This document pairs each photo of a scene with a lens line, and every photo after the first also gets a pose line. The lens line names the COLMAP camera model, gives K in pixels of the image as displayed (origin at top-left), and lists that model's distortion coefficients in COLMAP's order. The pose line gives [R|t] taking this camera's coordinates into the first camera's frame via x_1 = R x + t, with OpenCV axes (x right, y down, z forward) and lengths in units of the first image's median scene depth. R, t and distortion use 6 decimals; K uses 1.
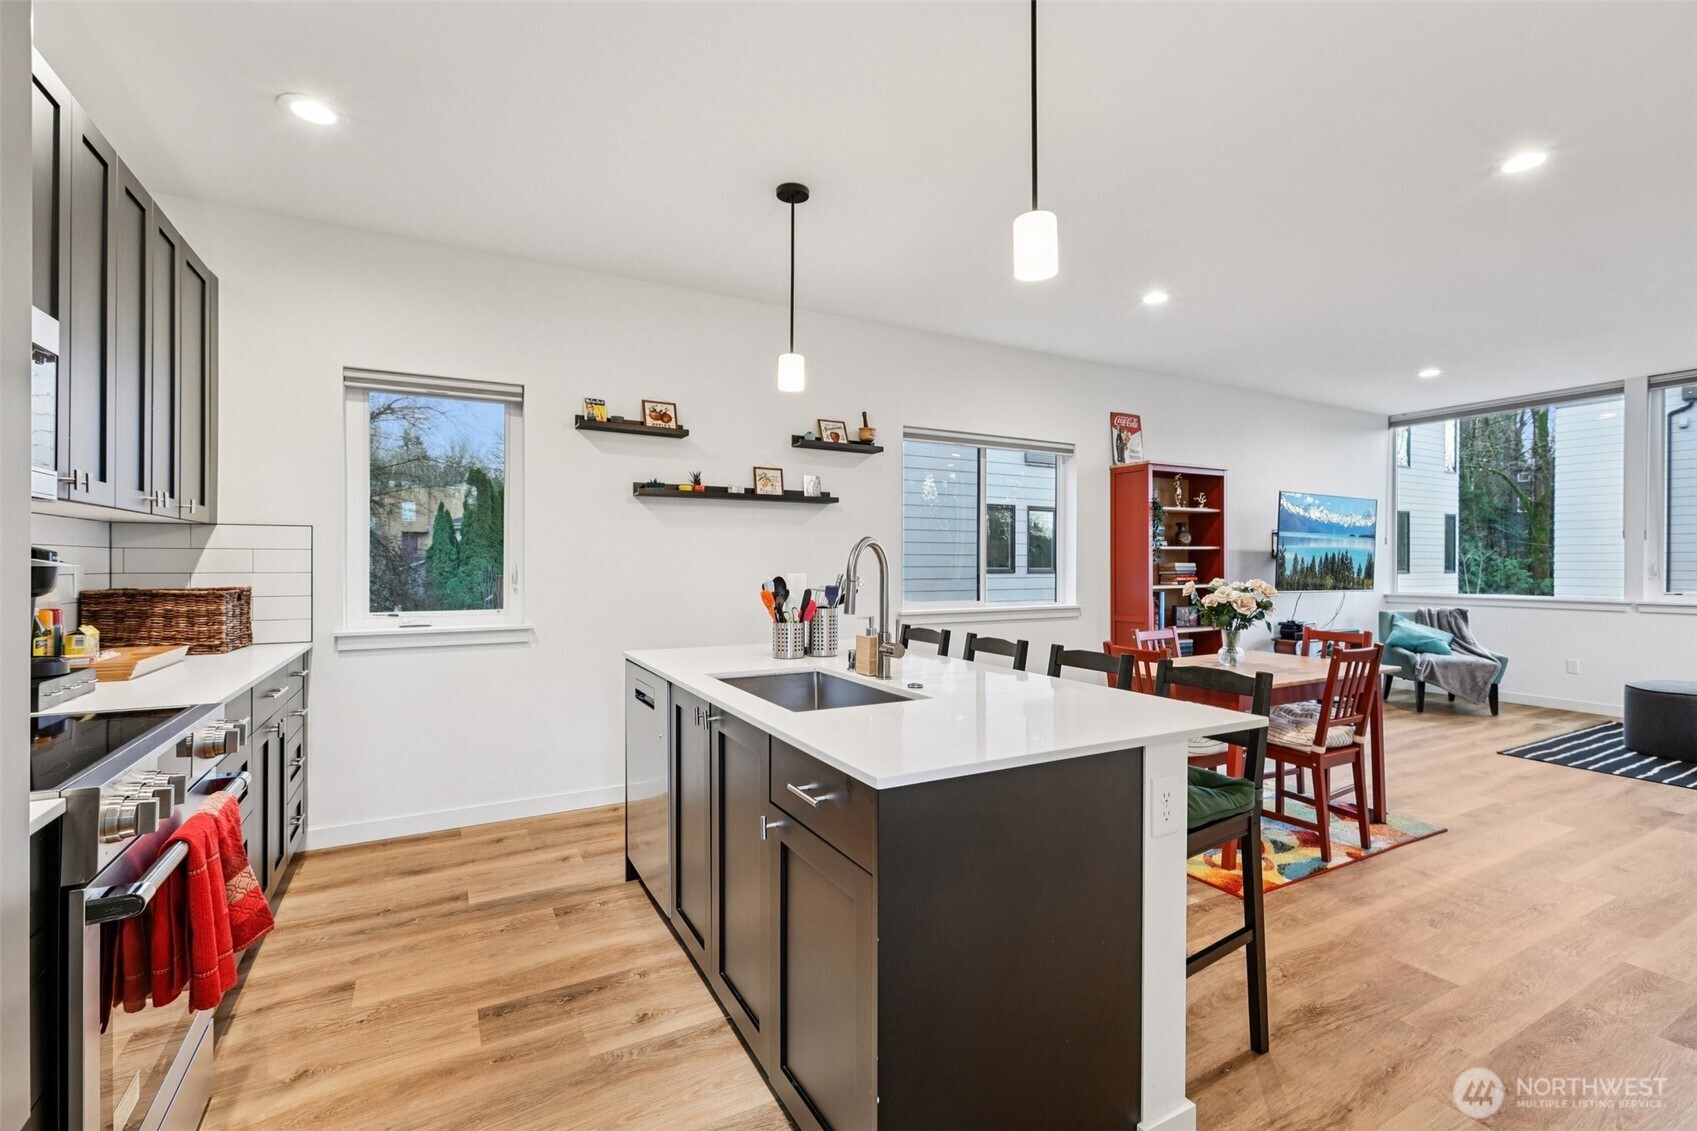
lens RADIAL K [[756.3, 0, 858.8], [0, 756.3, 561.8], [0, 0, 1]] dist [0.001381, 0.000256]
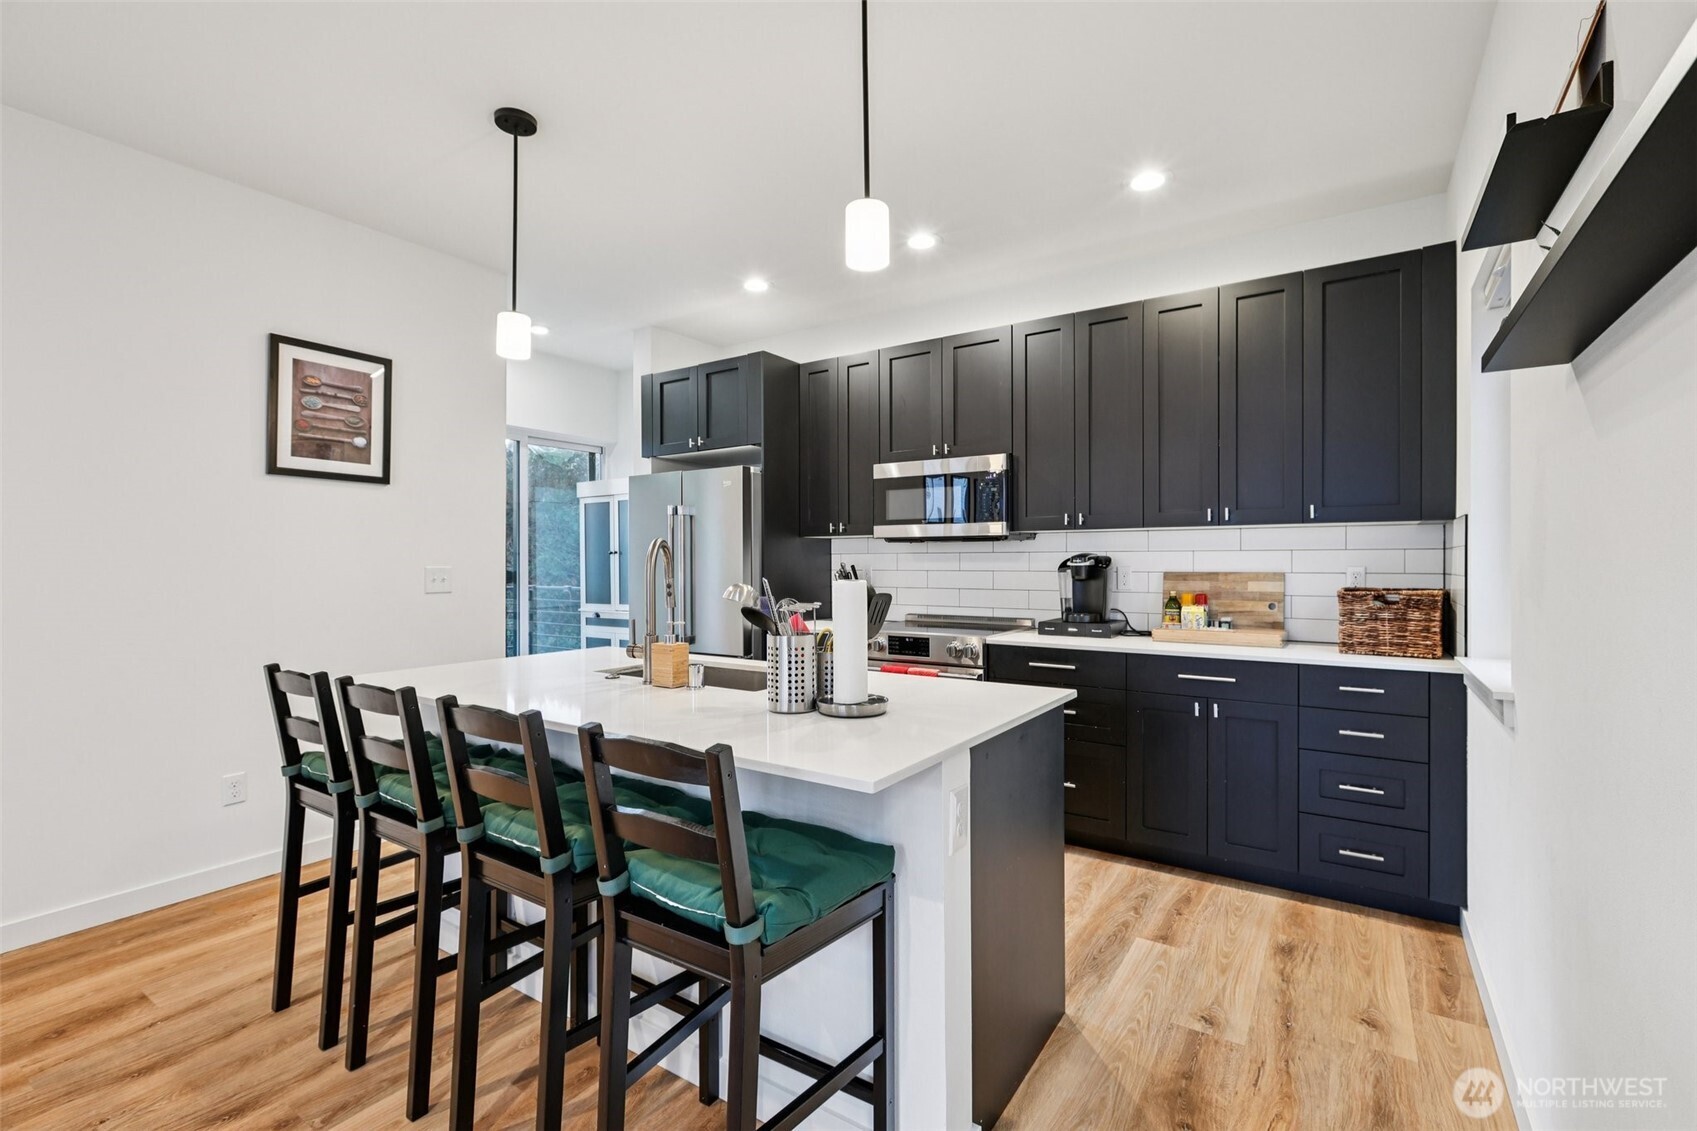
lens RADIAL K [[756.3, 0, 860.5], [0, 756.3, 554.7], [0, 0, 1]] dist [0.001381, 0.000256]
pose [[-0.890557, -0.004599, -0.454848, 0.189442], [-0.000241, 0.999954, -0.009640, -0.003665], [0.454871, -0.008476, -0.890517, 1.531938]]
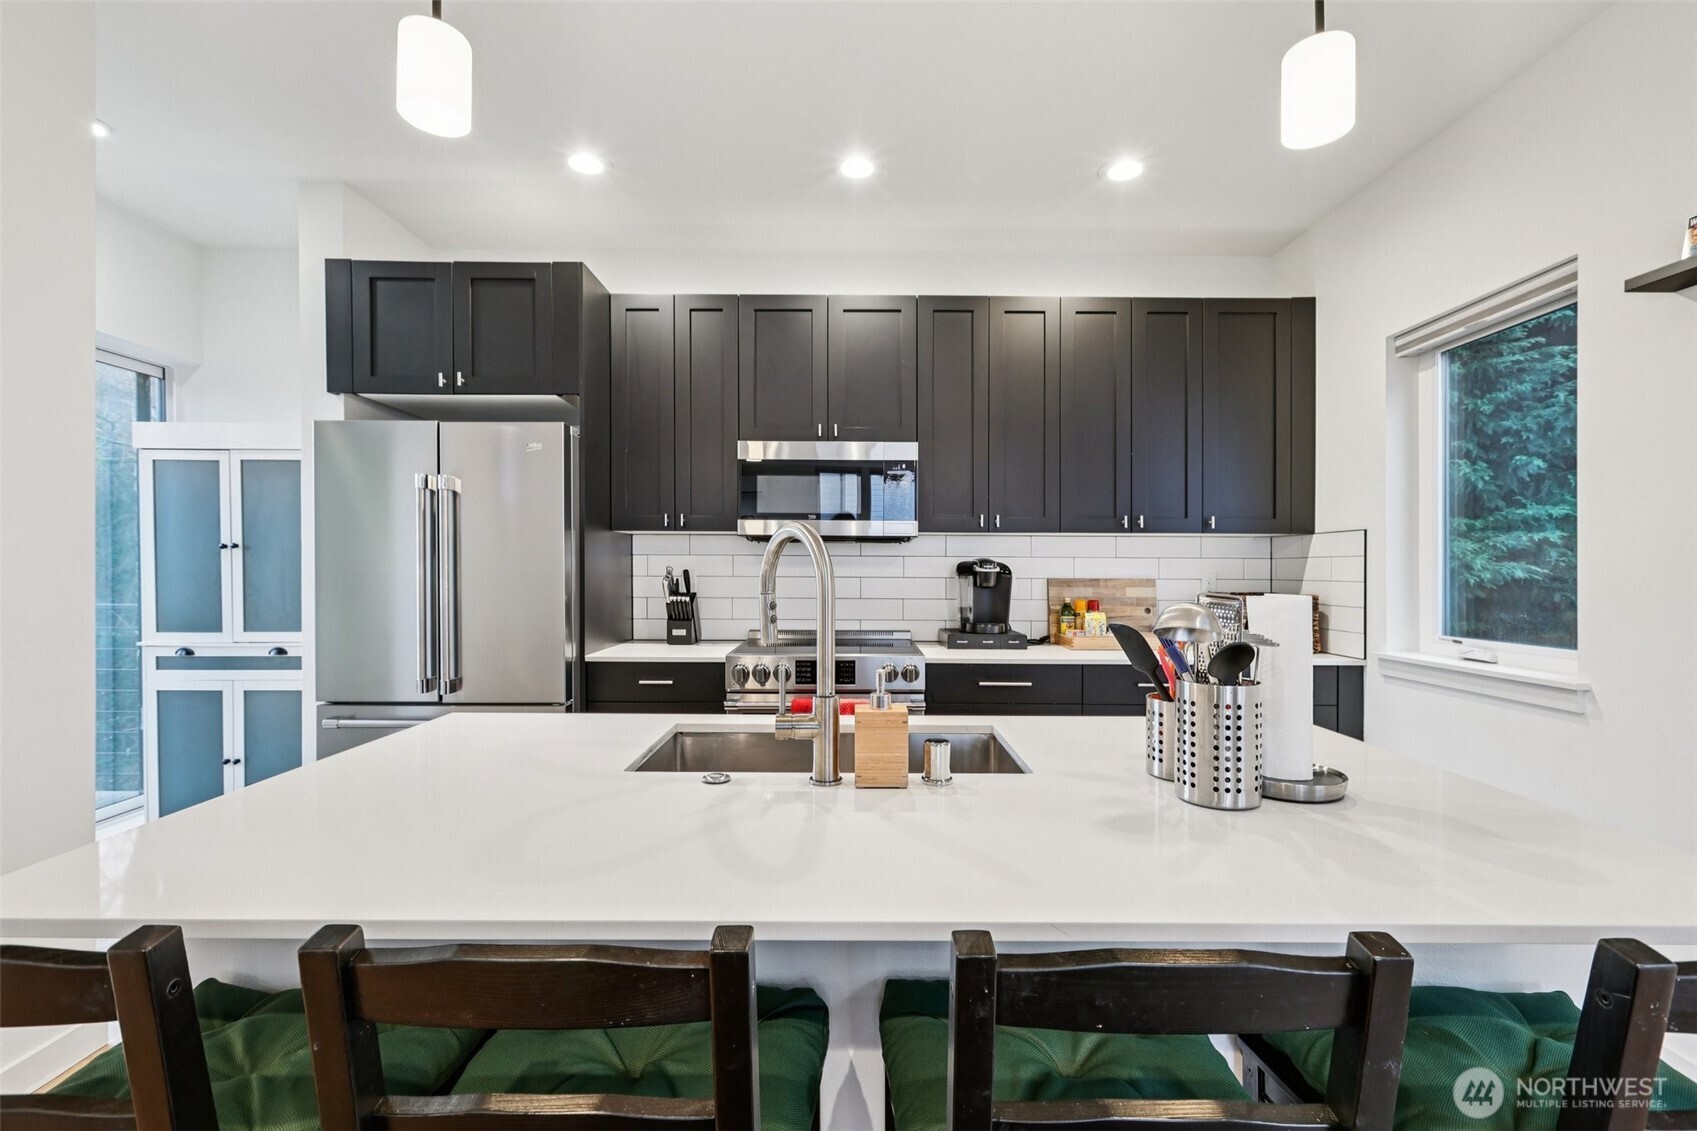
lens RADIAL K [[756.3, 0, 842.8], [0, 756.3, 577.8], [0, 0, 1]] dist [0.001381, 0.000256]
pose [[-0.492093, 0.011211, -0.870470, 0.397451], [-0.007687, 0.999822, 0.017222, -0.006701], [0.870508, 0.015166, -0.491920, 0.982788]]
